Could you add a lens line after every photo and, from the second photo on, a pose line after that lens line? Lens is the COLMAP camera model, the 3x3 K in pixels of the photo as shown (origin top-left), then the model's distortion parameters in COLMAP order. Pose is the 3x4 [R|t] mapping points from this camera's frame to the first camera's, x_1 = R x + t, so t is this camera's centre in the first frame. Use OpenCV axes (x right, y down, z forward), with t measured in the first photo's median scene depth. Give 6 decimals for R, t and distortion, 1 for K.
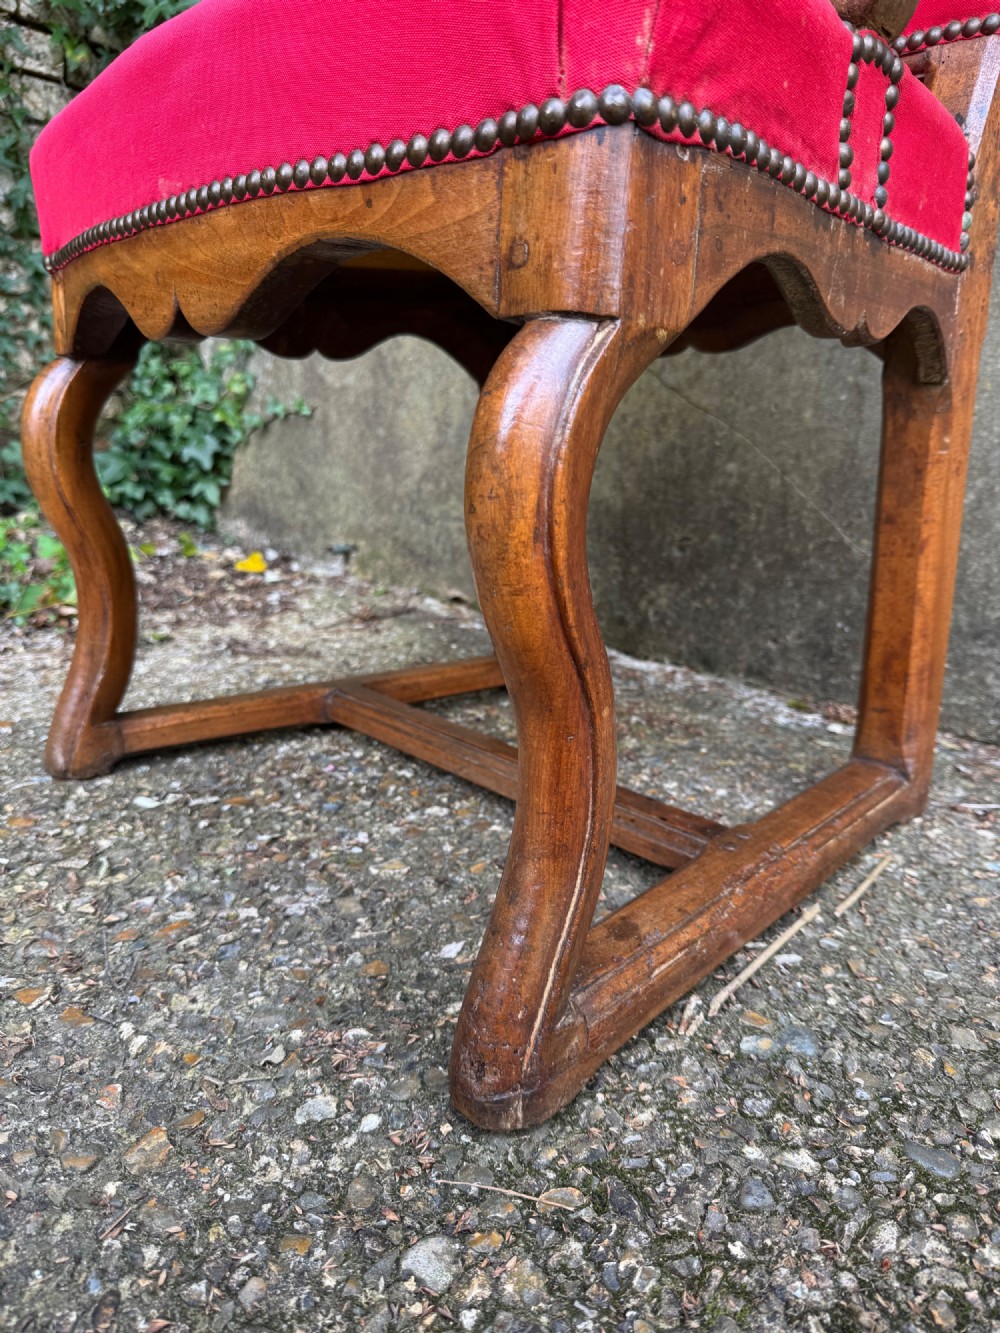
lens RADIAL K [[961.0, 0, 505.4], [0, 961.0, 669.6], [0, 0, 1]] dist [-0.009476, -0.003794]
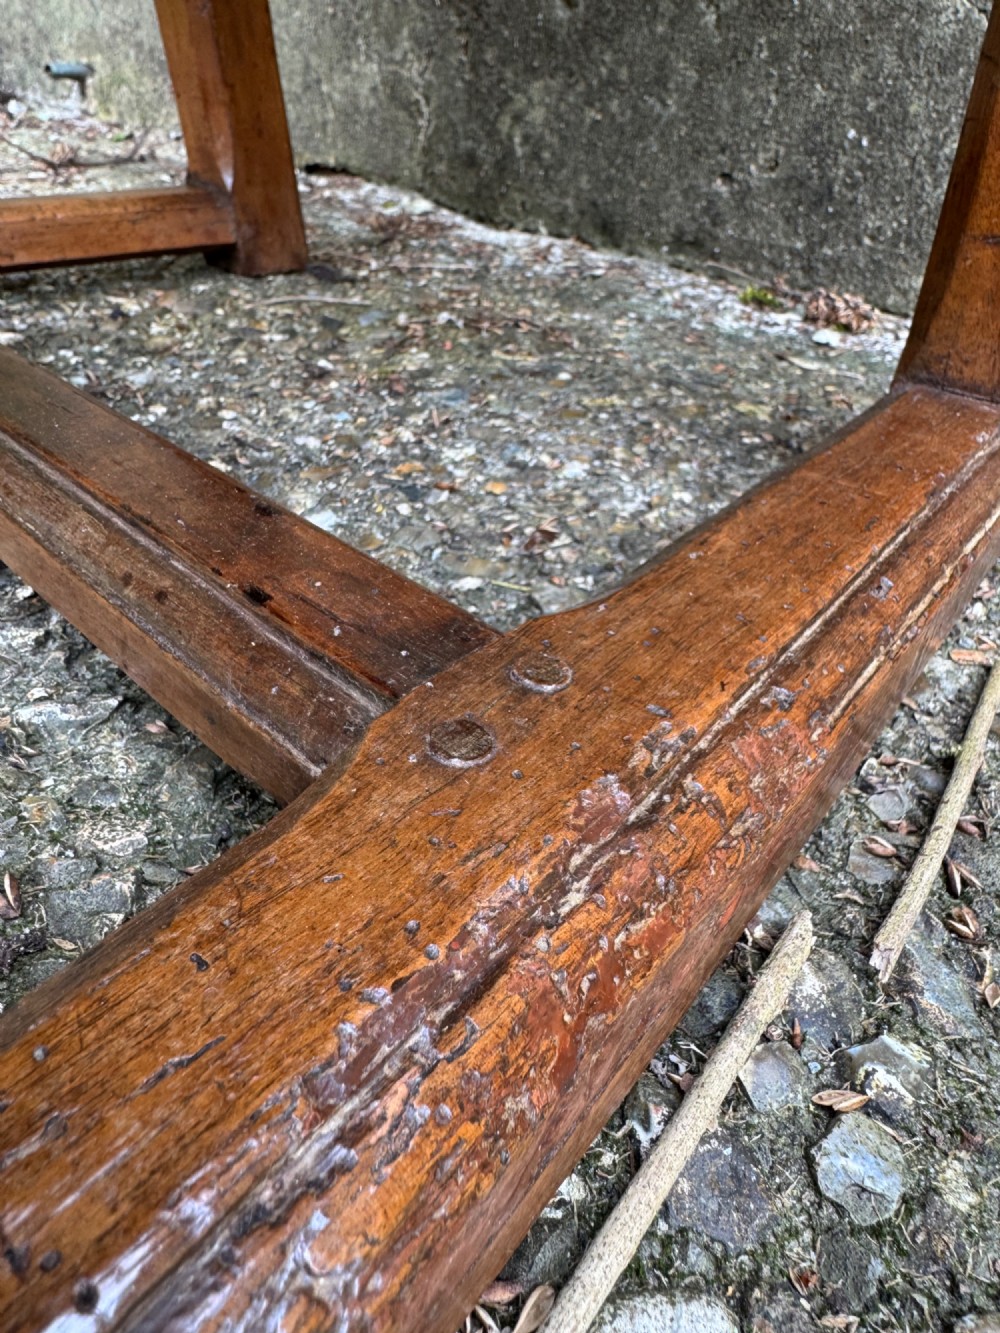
lens RADIAL K [[961.0, 0, 505.4], [0, 961.0, 669.6], [0, 0, 1]] dist [-0.009476, -0.003794]
pose [[0.998042, -0.020818, 0.058975, 0.118590], [-0.000866, 0.938283, 0.345869, 0.045456], [-0.062536, -0.345243, 0.936428, 0.407756]]
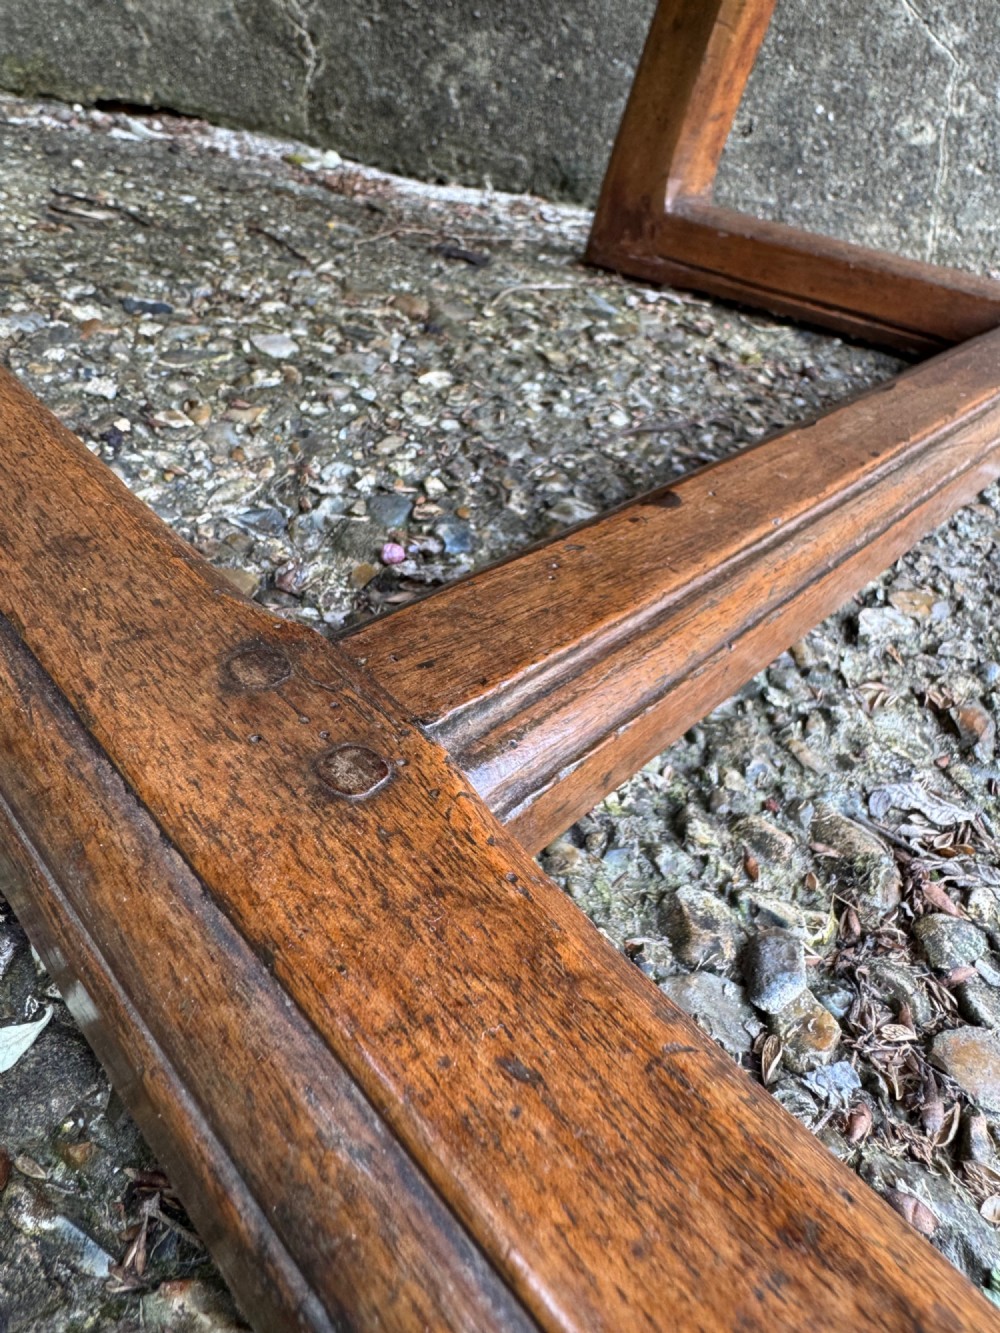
lens RADIAL K [[962.1, 0, 498.5], [0, 962.1, 672.5], [0, 0, 1]] dist [-0.010437, -0.001022]
pose [[0.739197, -0.325441, 0.589640, -0.306139], [0.042236, 0.896178, 0.441680, -0.000578], [-0.672163, -0.301584, 0.676198, 0.572289]]
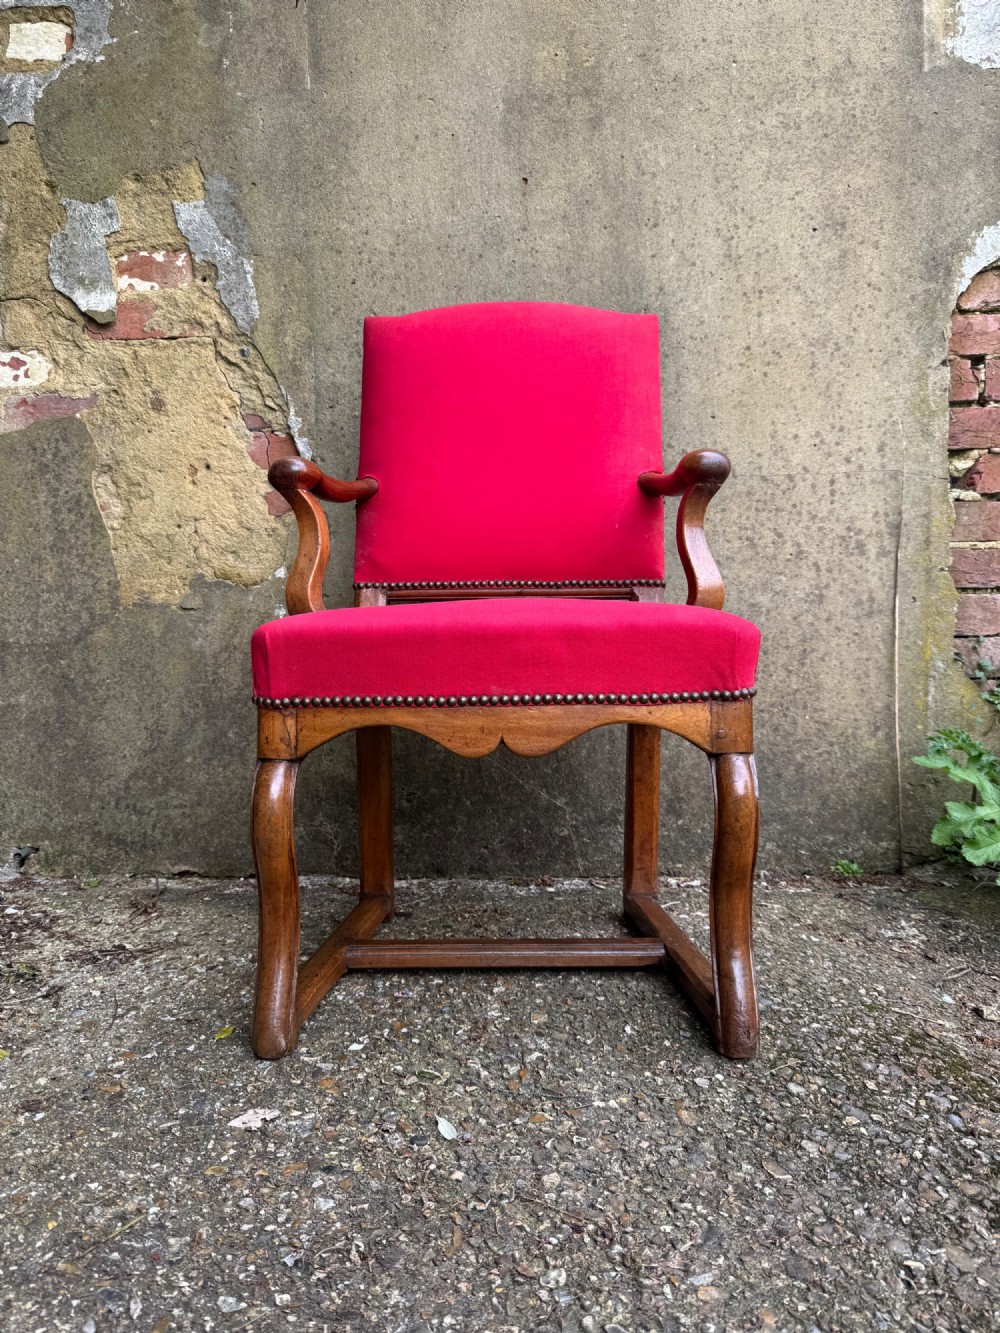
lens RADIAL K [[961.2, 0, 502.3], [0, 961.2, 672.4], [0, 0, 1]] dist [-0.009774, -0.003077]
pose [[0.669413, -0.077289, 0.738859, -0.915459], [0.218051, 0.971208, -0.095963, -0.162359], [-0.710169, 0.225347, 0.666993, -0.192333]]
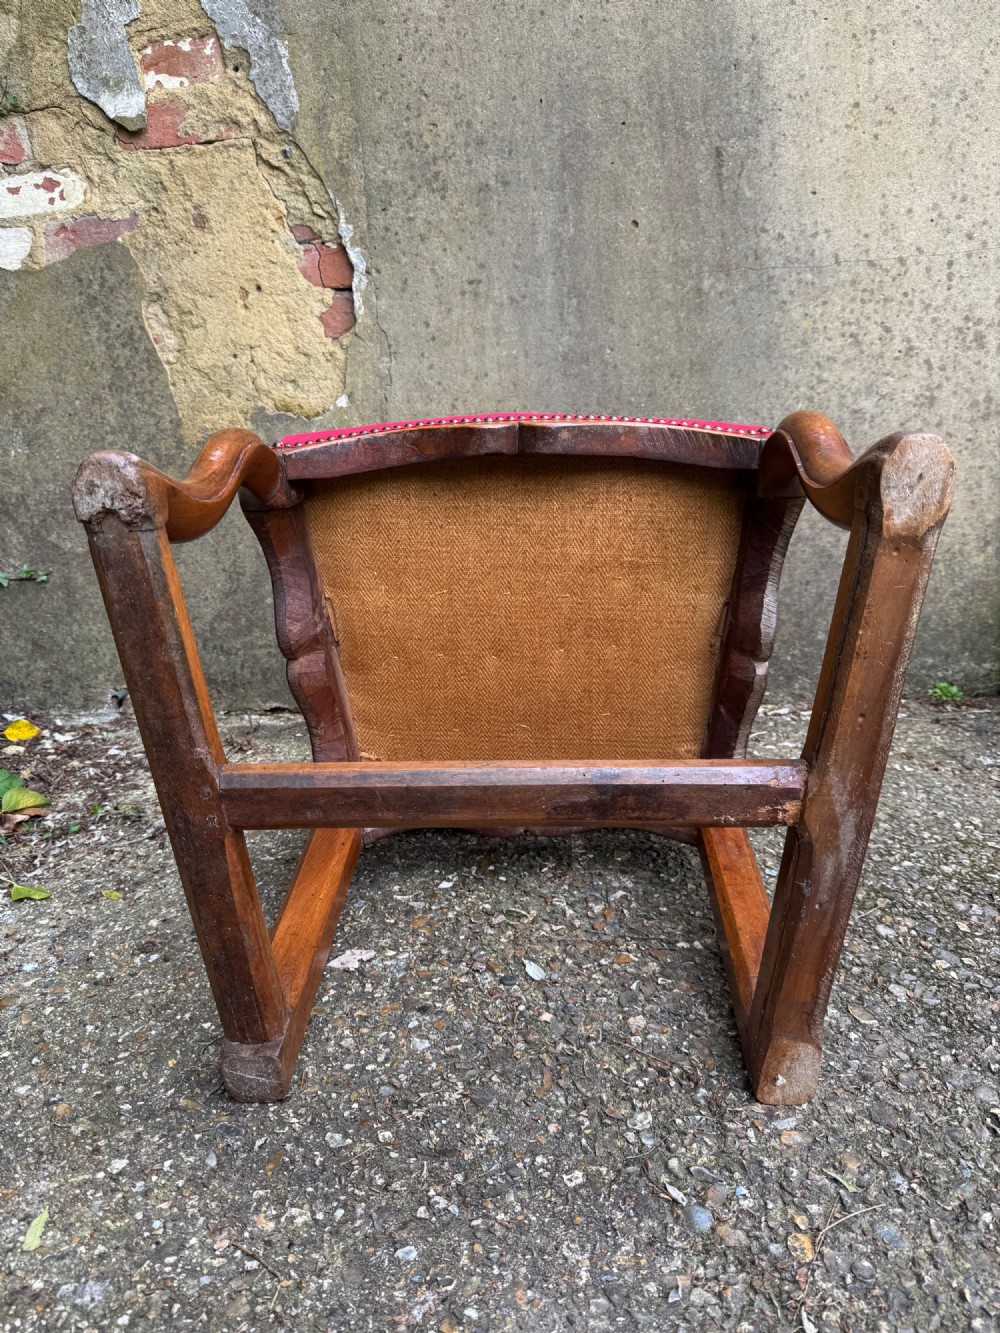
lens RADIAL K [[964.1, 0, 496.5], [0, 964.1, 677.8], [0, 0, 1]] dist [-0.012678, -0.001997]
pose [[0.727517, -0.244369, 0.641096, -0.875989], [0.250002, 0.964597, 0.083976, -0.203603], [-0.638920, 0.099181, 0.762853, -0.175556]]
